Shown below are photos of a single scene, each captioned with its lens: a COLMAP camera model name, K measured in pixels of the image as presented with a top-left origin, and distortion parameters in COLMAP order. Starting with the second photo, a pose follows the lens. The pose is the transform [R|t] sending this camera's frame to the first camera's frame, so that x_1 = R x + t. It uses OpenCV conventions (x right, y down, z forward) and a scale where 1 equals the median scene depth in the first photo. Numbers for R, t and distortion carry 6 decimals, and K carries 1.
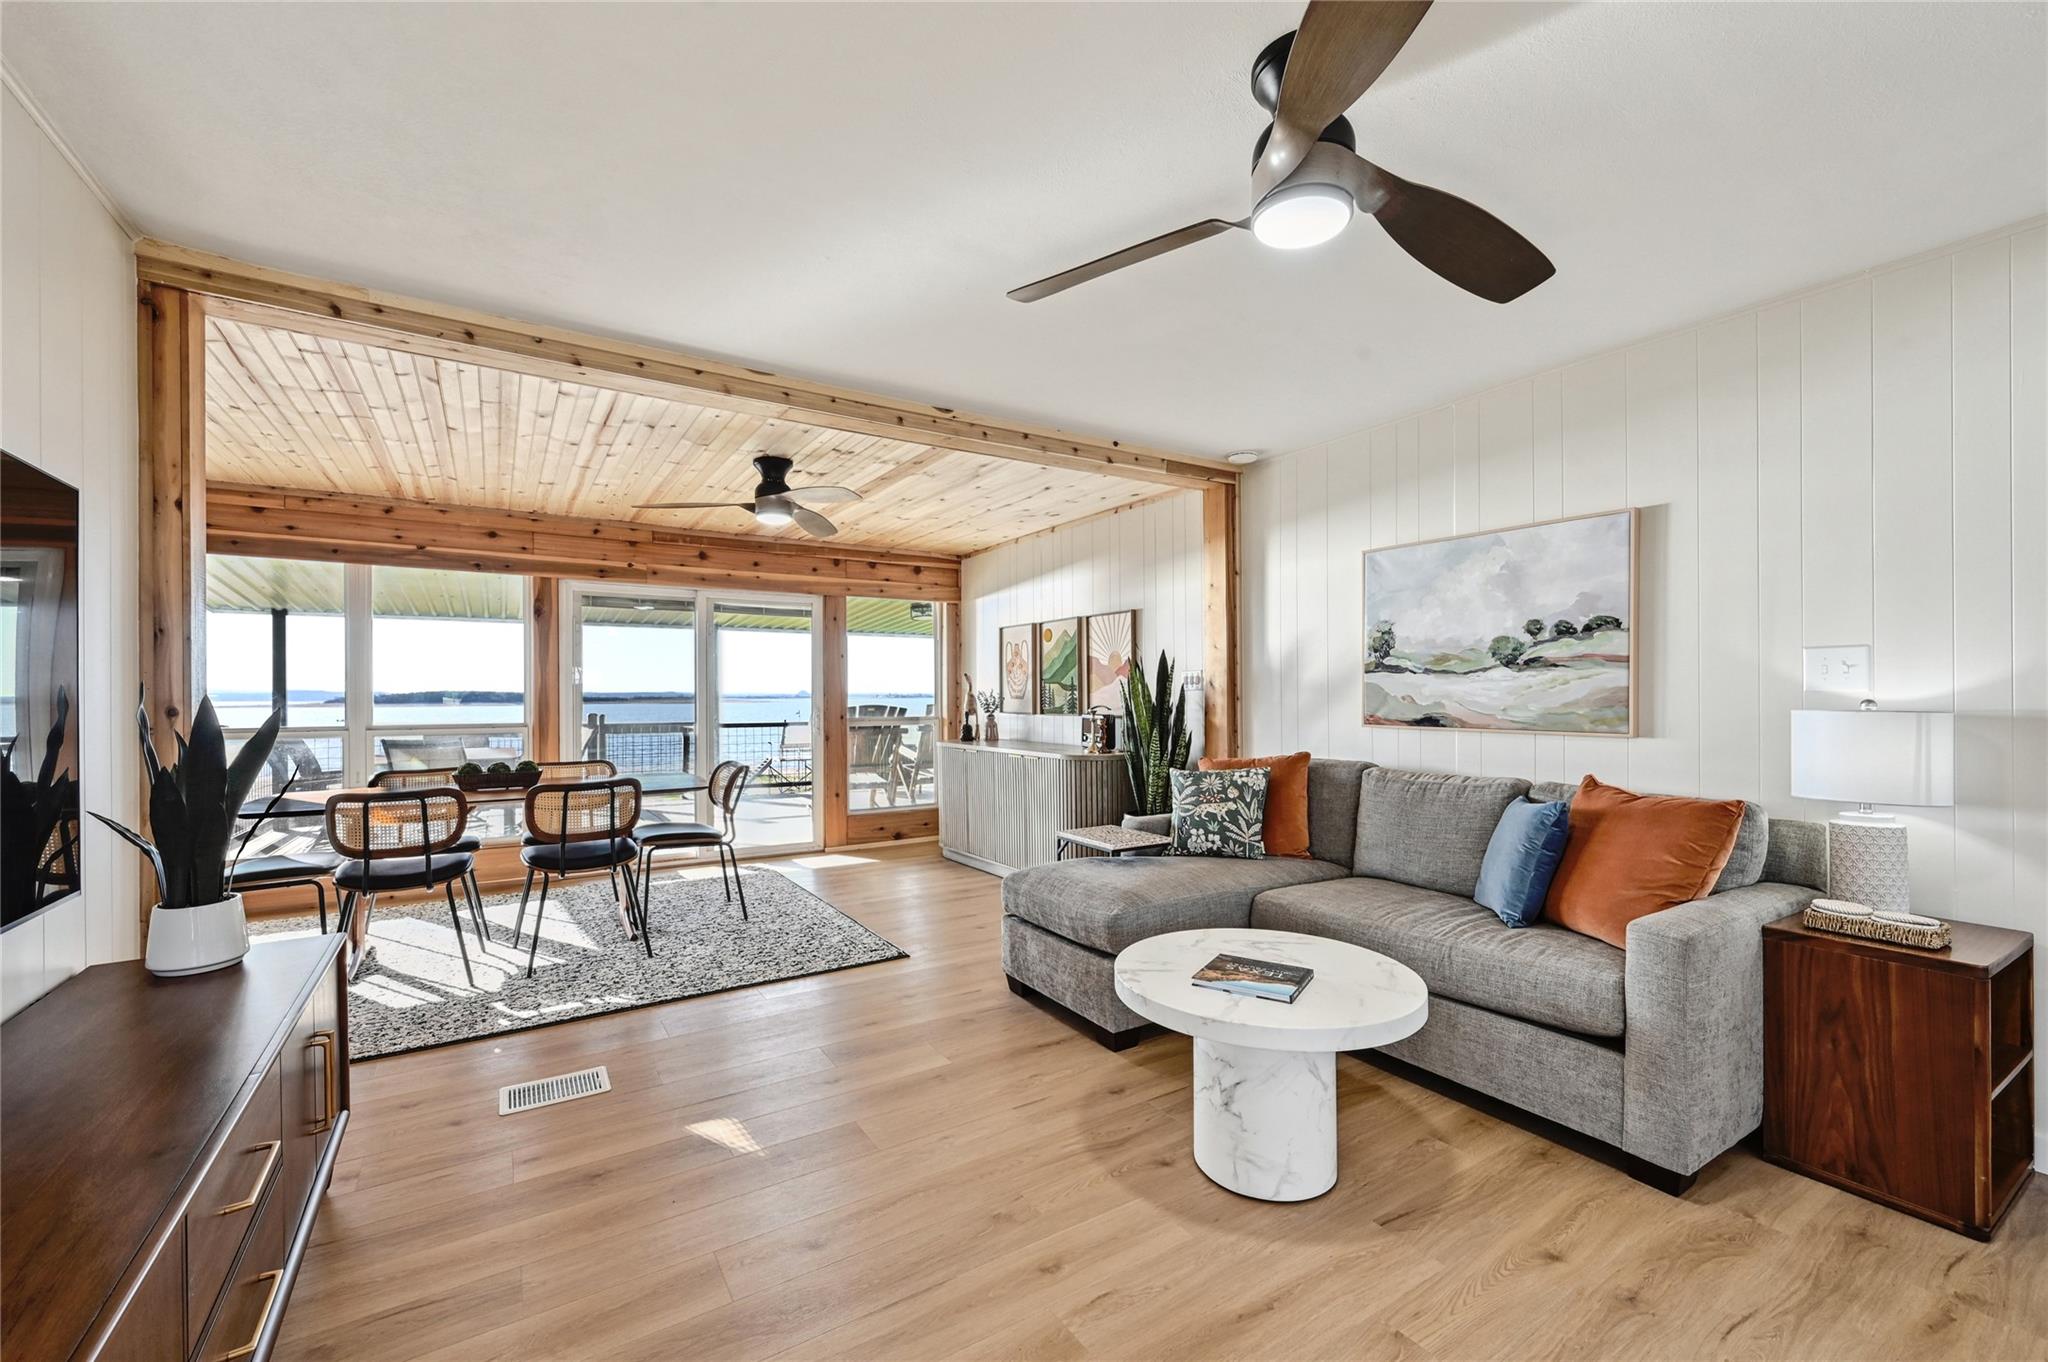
lens RADIAL K [[827.2, 0, 1016.5], [0, 827.2, 693.2], [0, 0, 1]] dist [0.000386, 0.000106]
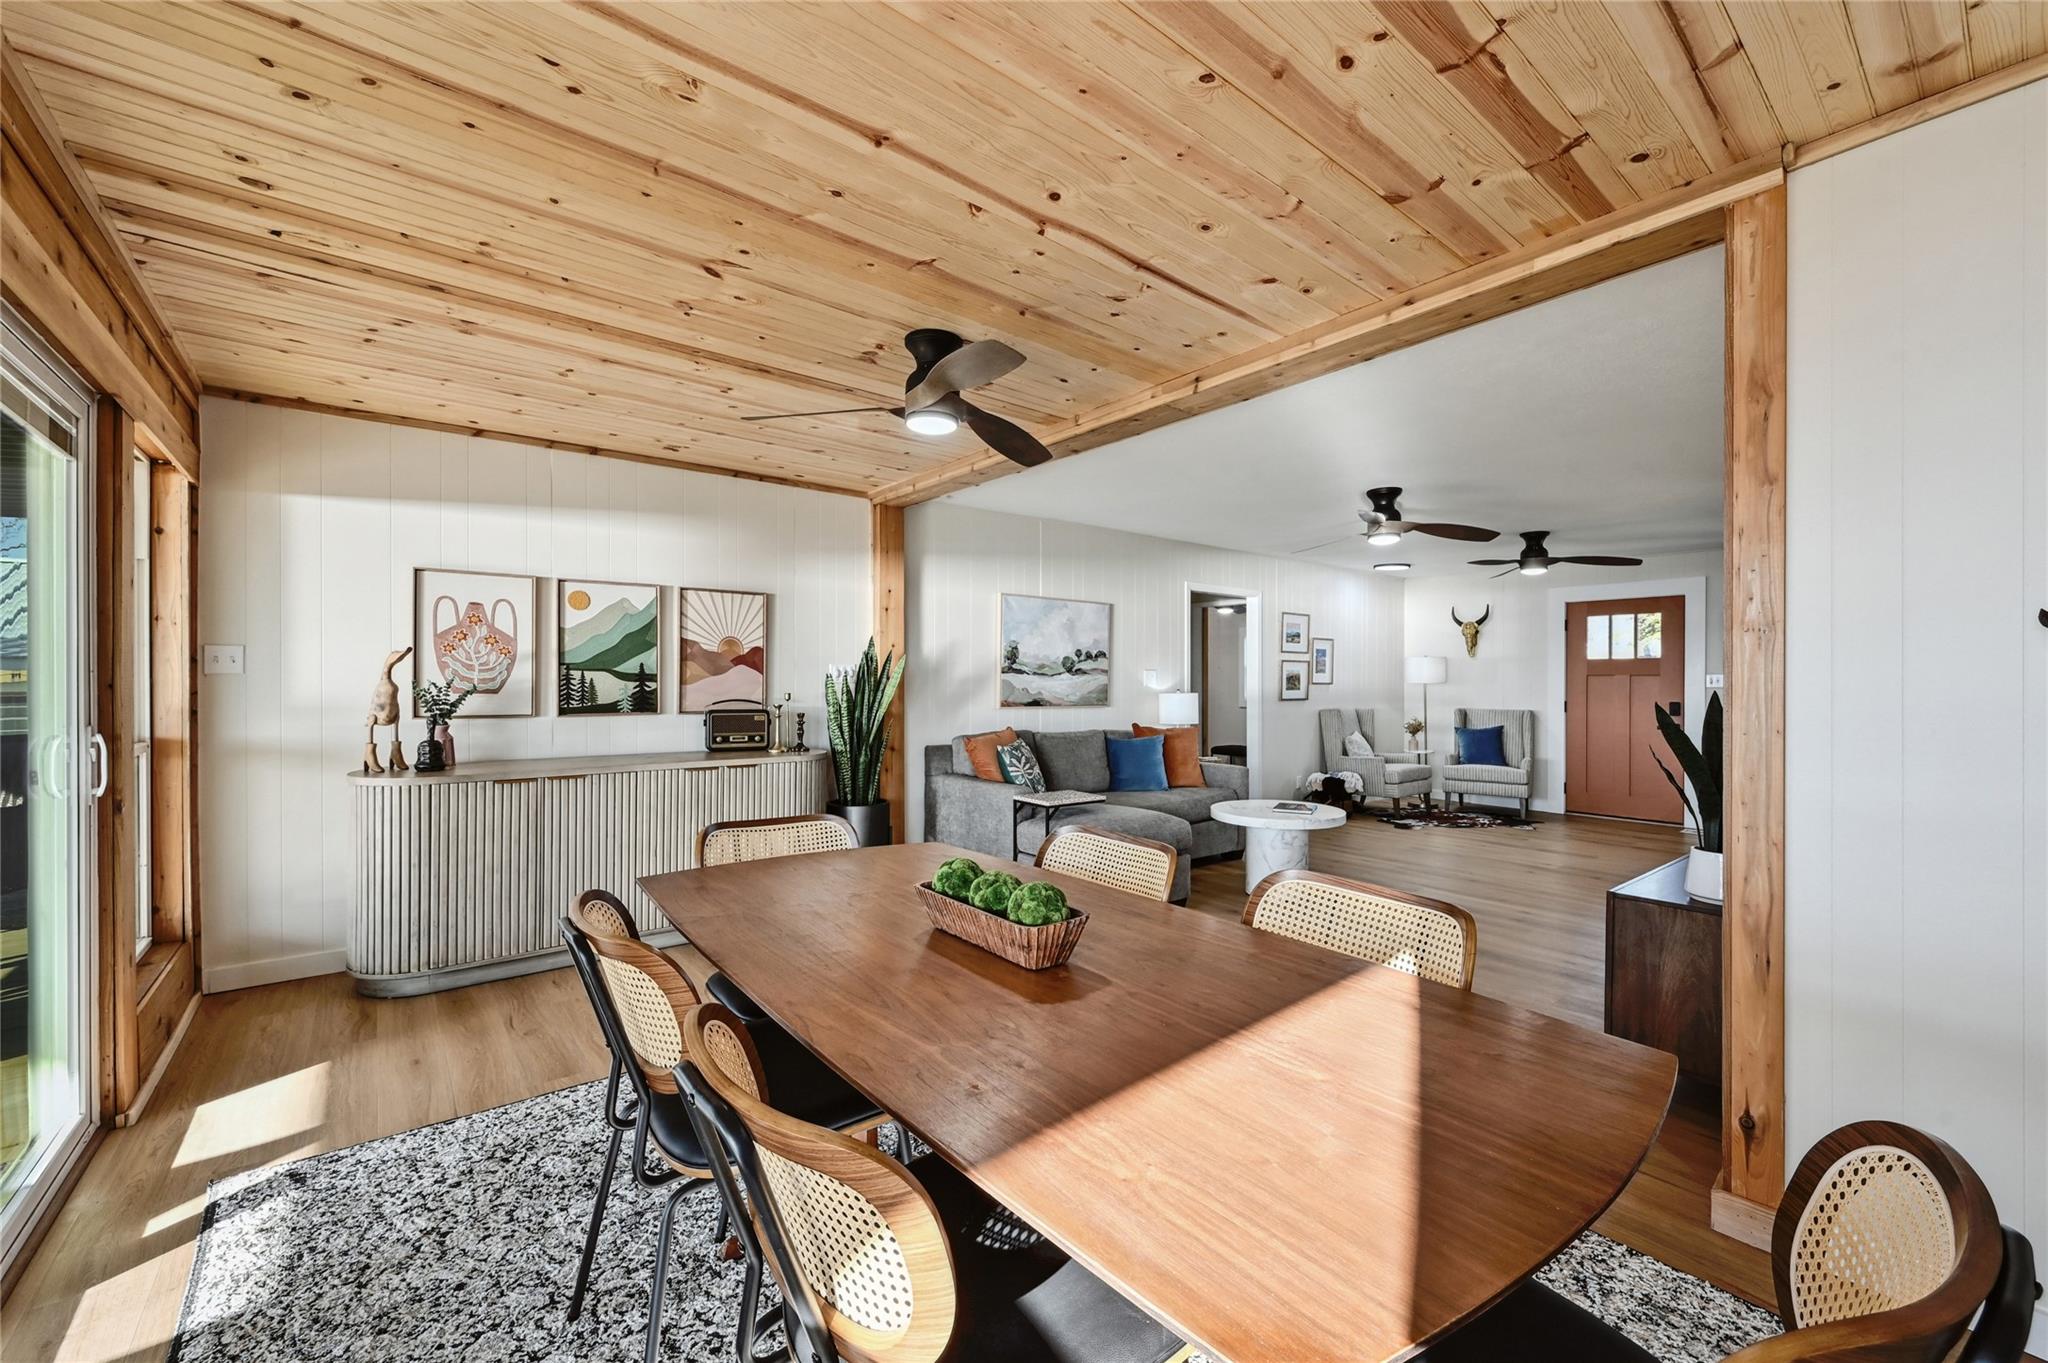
lens RADIAL K [[816.8, 0, 1024.0], [0, 816.8, 681.5], [0, 0, 1]] dist [-0.000454, 0.000285]
pose [[-0.105621, 0.006217, 0.994387, -1.093760], [-0.004810, 0.999966, -0.006763, 0.000961], [-0.994395, -0.005498, -0.105588, 1.132124]]
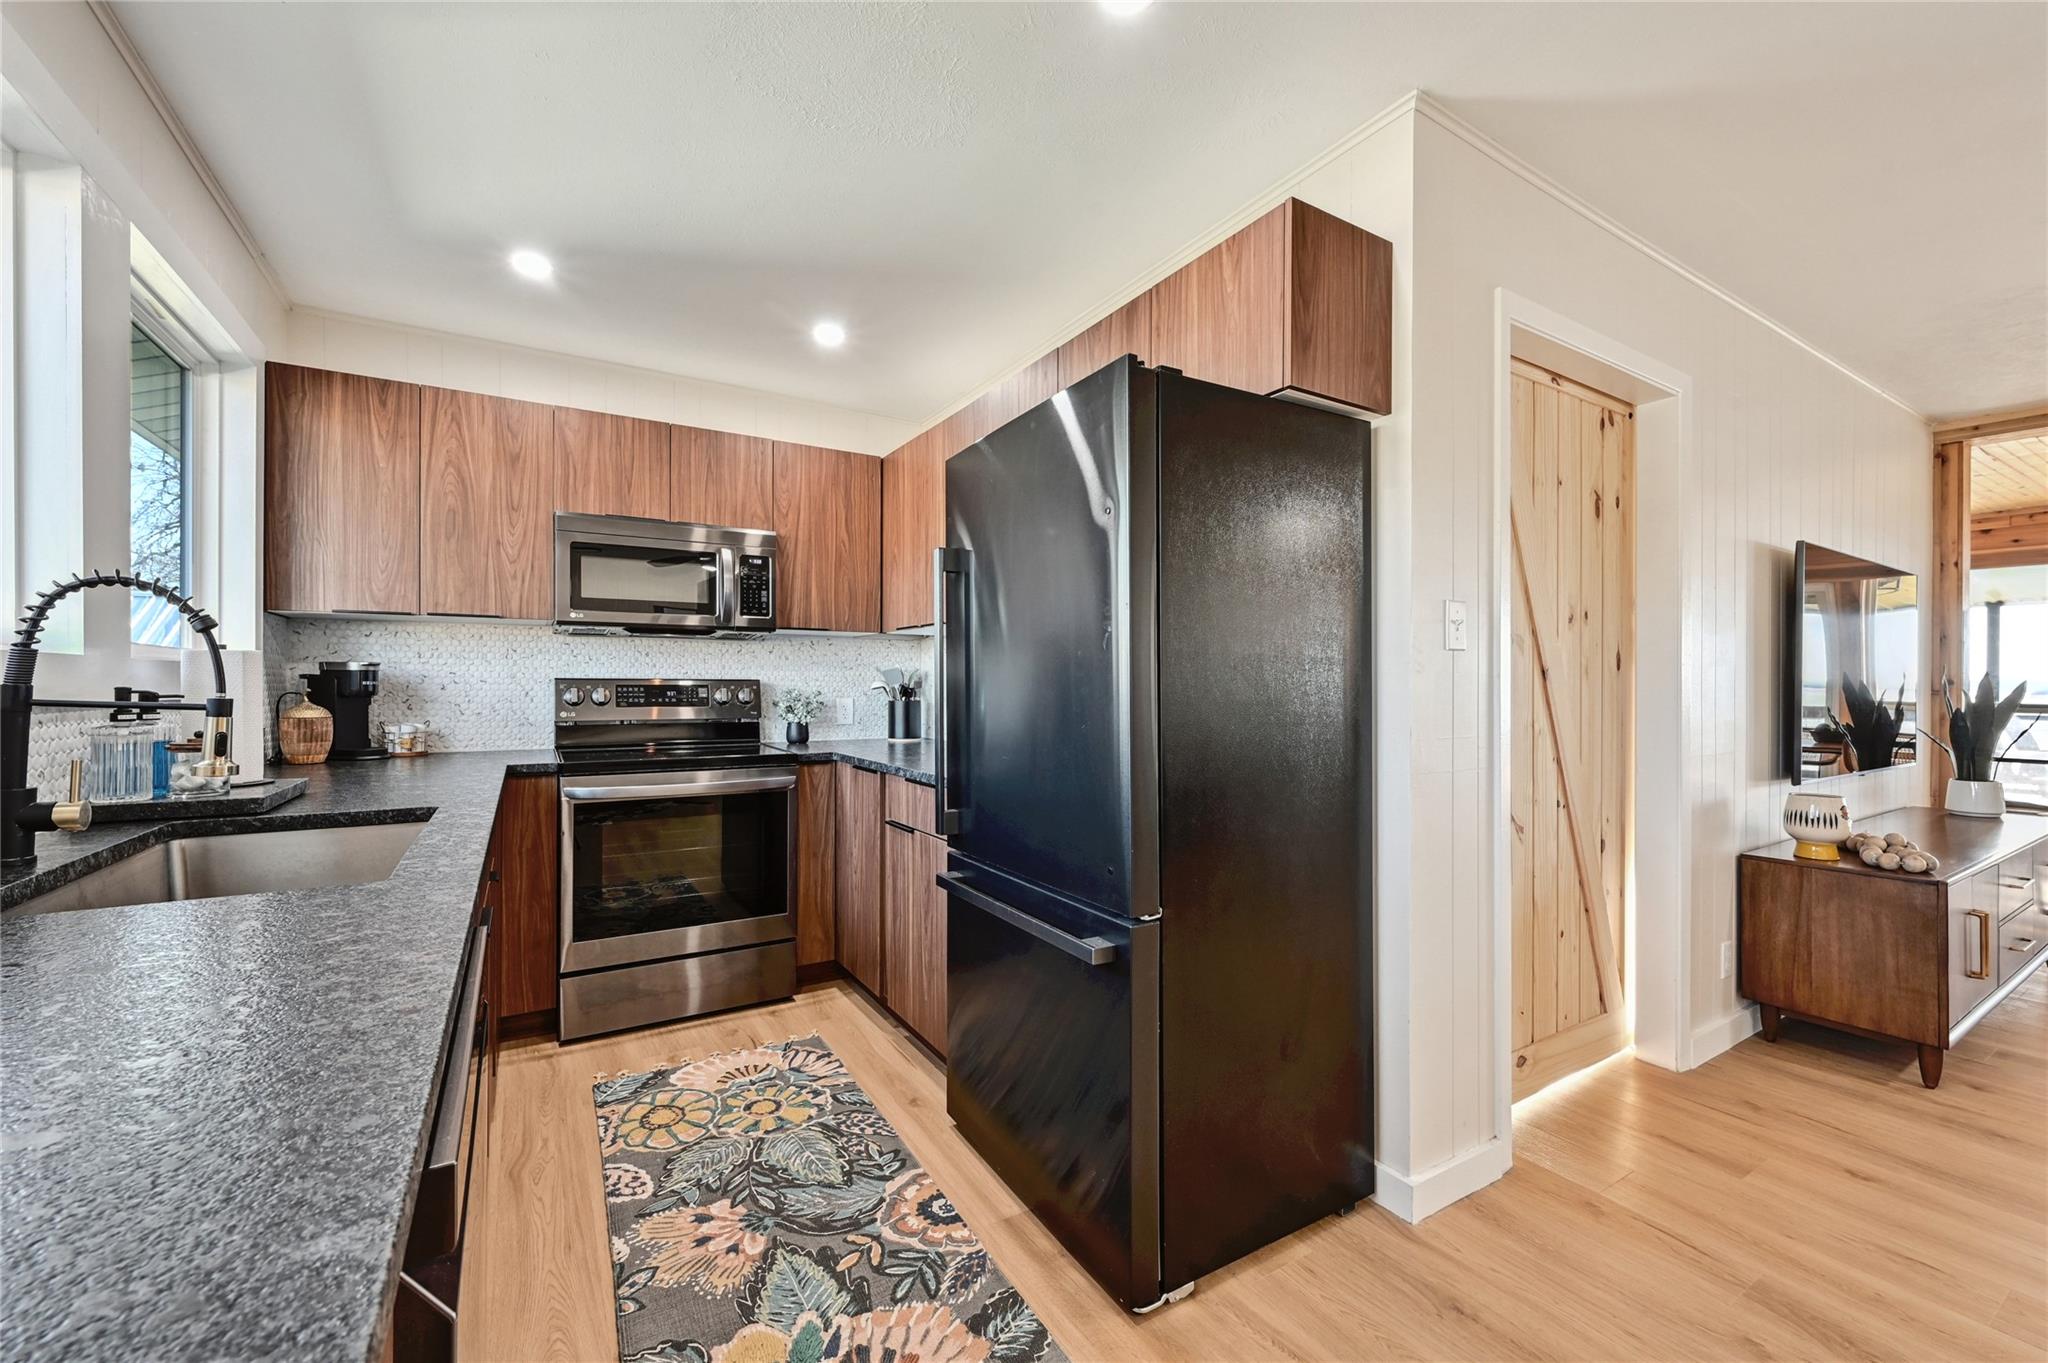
lens RADIAL K [[817.1, 0, 1024.4], [0, 817.1, 686.6], [0, 0, 1]] dist [-0.000012, 0.000001]
pose [[-0.014756, 0.008705, -0.999853, 0.464203], [-0.005286, 0.999947, 0.008784, 0.017112], [0.999877, 0.005415, -0.014709, -0.584806]]
